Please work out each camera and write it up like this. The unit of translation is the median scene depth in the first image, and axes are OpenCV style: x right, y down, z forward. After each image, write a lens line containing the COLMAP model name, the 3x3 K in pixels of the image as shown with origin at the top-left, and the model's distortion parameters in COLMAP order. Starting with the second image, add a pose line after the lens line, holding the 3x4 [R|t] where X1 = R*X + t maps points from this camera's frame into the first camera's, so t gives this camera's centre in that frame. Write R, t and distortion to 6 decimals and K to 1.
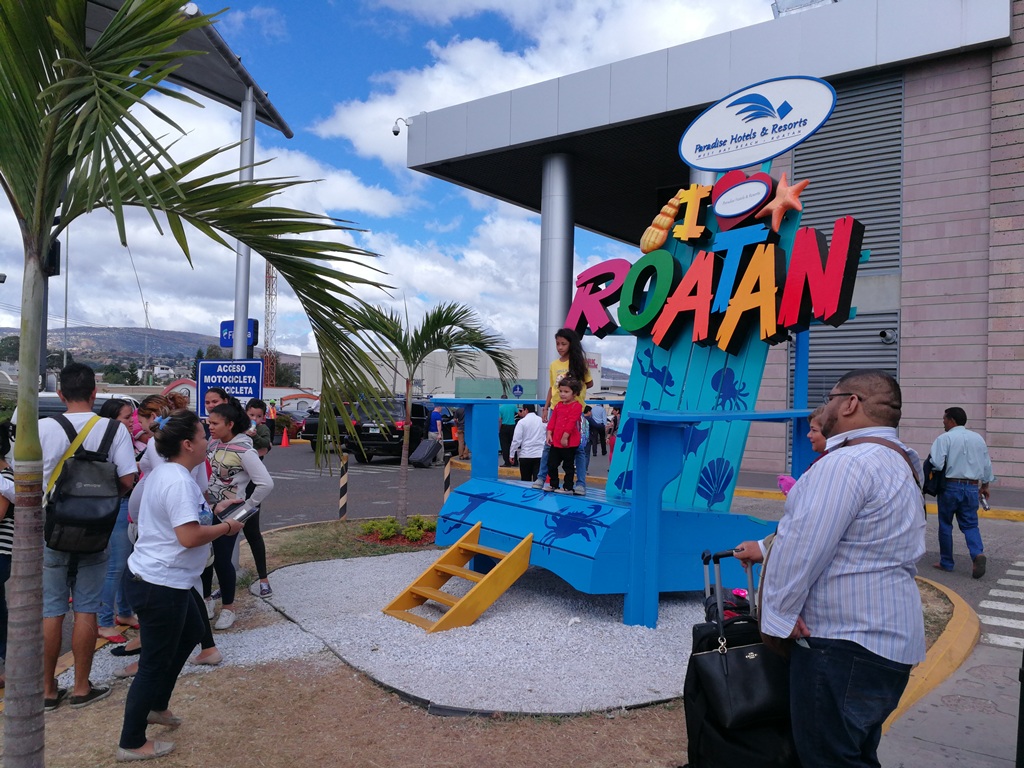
lens RADIAL K [[820.3, 0, 511.6], [0, 820.3, 396.9], [0, 0, 1]] dist [0.009653, -0.006987]
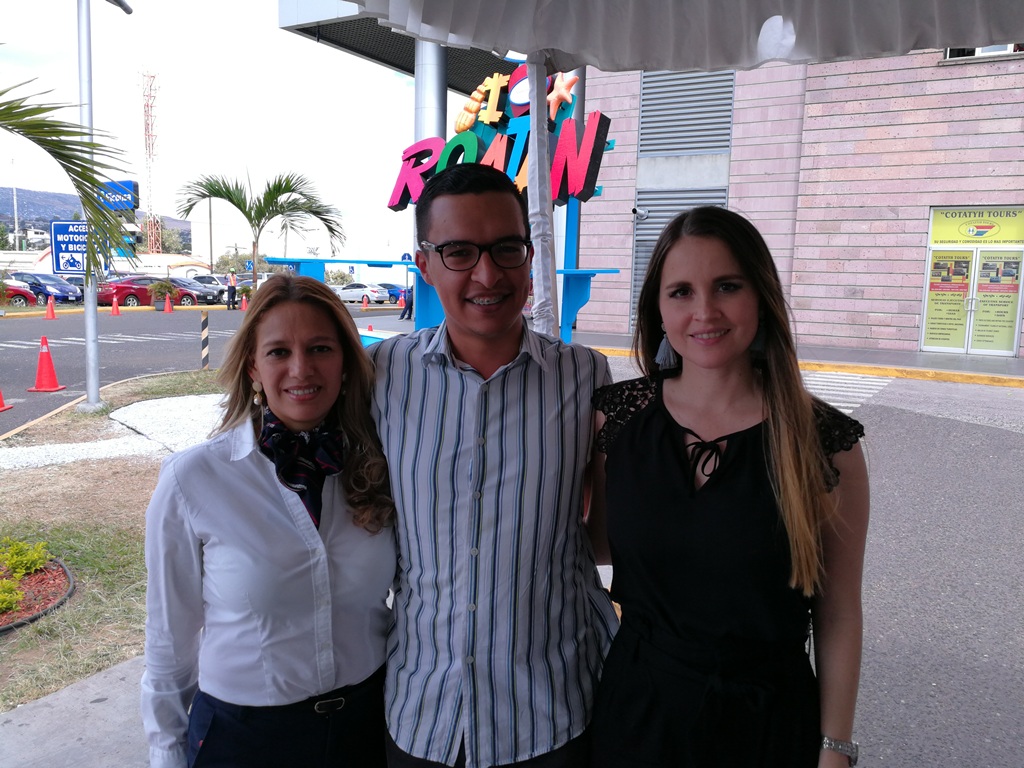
lens RADIAL K [[819.8, 0, 518.1], [0, 819.8, 385.6], [0, 0, 1]] dist [0.011224, 0.001719]
pose [[0.992770, -0.008744, 0.119717, 0.112334], [-0.008336, 0.989913, 0.141431, 0.013421], [-0.119747, -0.141407, 0.982683, -0.210831]]
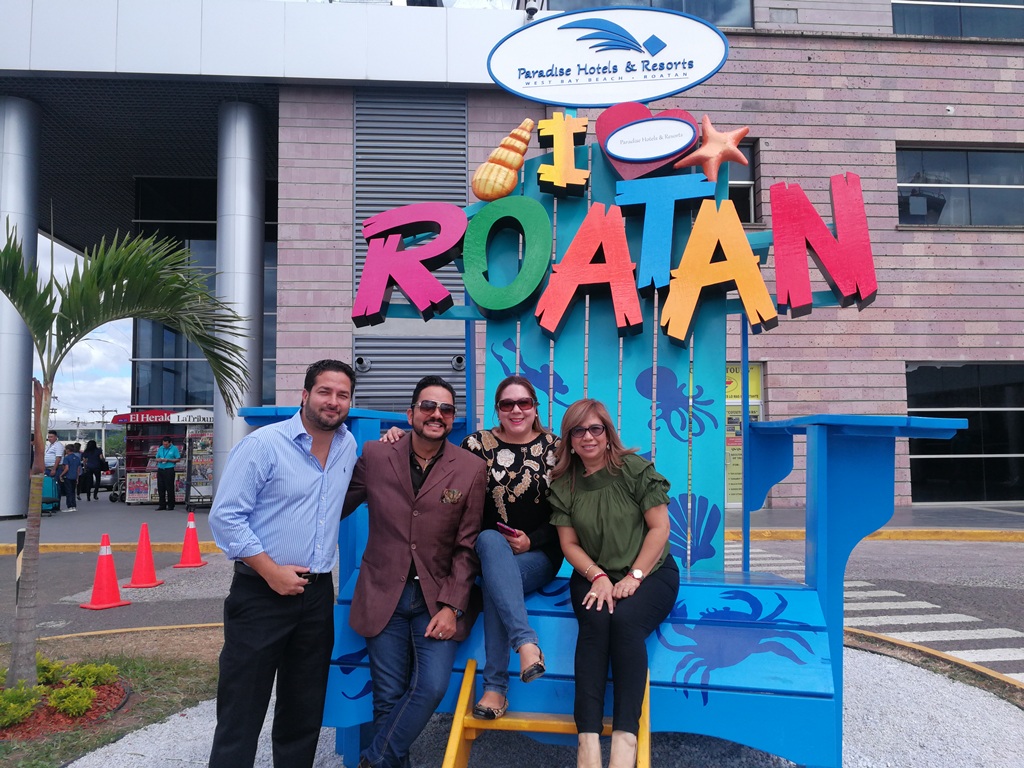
lens RADIAL K [[825.8, 0, 512.0], [0, 825.8, 384.0], [0, 0, 1]] dist [0.007181, -0.011915]
pose [[0.745062, 0.024634, 0.666540, -0.287297], [0.018814, 0.998144, -0.057920, 0.017646], [-0.666730, 0.055694, 0.743216, 0.516304]]
